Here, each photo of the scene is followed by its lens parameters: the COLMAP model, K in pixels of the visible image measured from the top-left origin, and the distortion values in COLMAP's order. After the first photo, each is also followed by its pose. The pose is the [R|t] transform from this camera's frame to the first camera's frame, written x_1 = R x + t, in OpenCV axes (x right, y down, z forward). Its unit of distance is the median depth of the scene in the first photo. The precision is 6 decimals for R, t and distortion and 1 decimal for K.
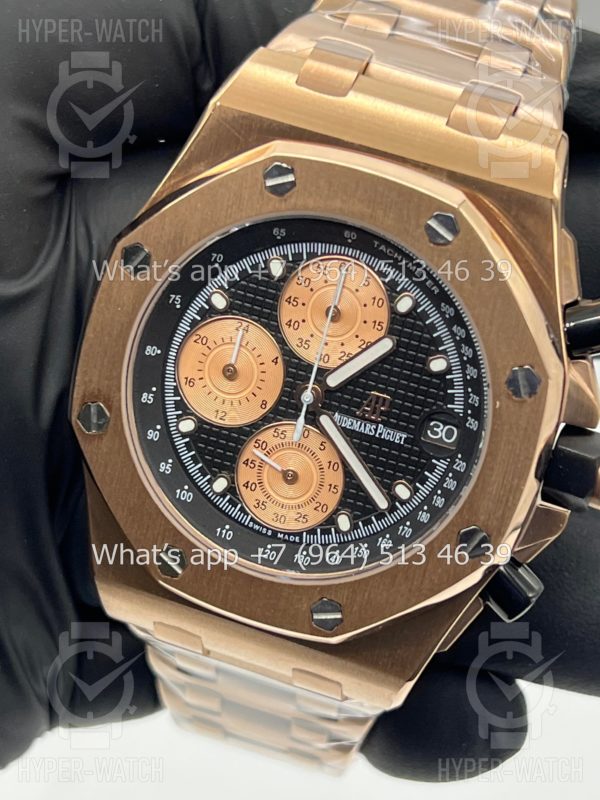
lens RADIAL K [[1878.9, 0, 300.0], [0, 1878.9, 400.0], [0, 0, 1]] dist [0.218399, 0.020466]
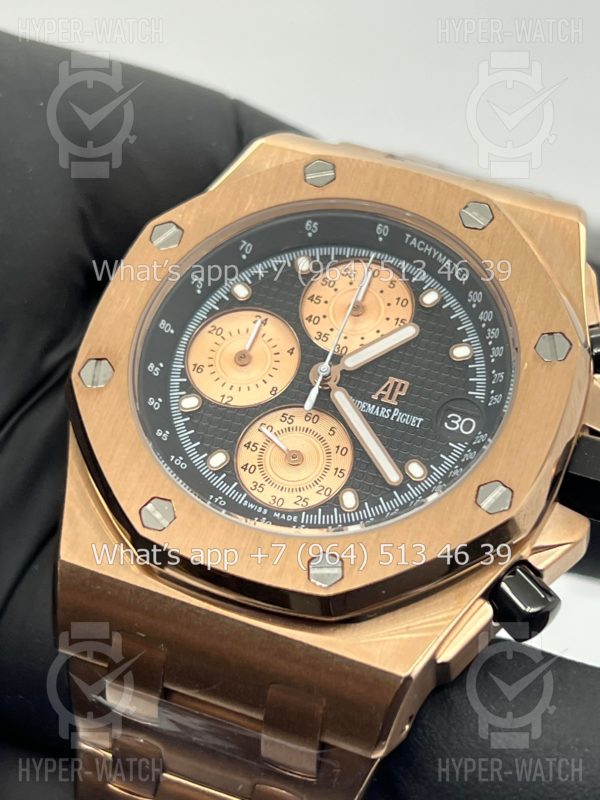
lens RADIAL K [[1878.9, 0, 300.0], [0, 1878.9, 400.0], [0, 0, 1]] dist [0.218399, 0.020466]
pose [[0.989746, 0.137166, 0.039852, -0.044040], [-0.088007, 0.805350, -0.586231, 0.571063], [-0.112506, 0.576712, 0.809163, 0.231867]]
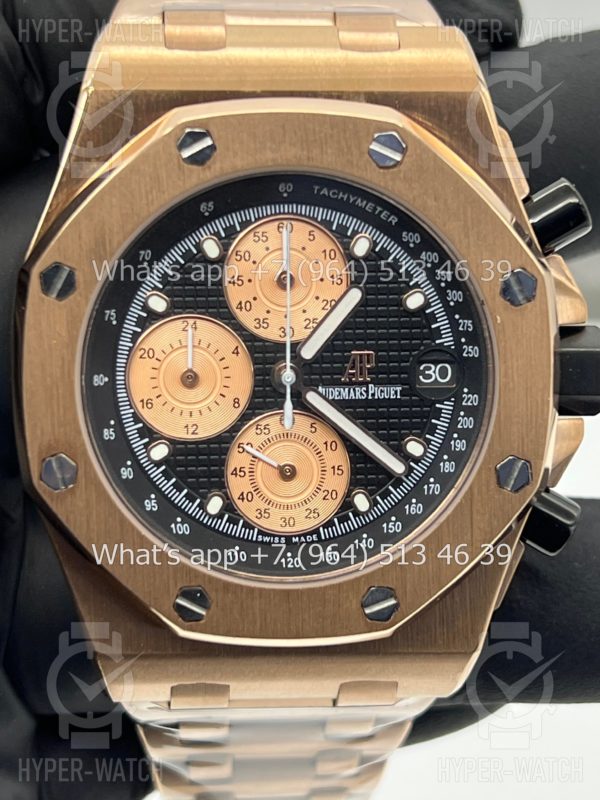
lens RADIAL K [[1878.9, 0, 300.0], [0, 1878.9, 400.0], [0, 0, 1]] dist [0.218399, 0.020466]
pose [[0.928341, -0.284449, 0.239315, -0.205754], [0.298323, 0.954186, -0.023097, 0.030864], [-0.221781, 0.092835, 0.970667, 0.133669]]
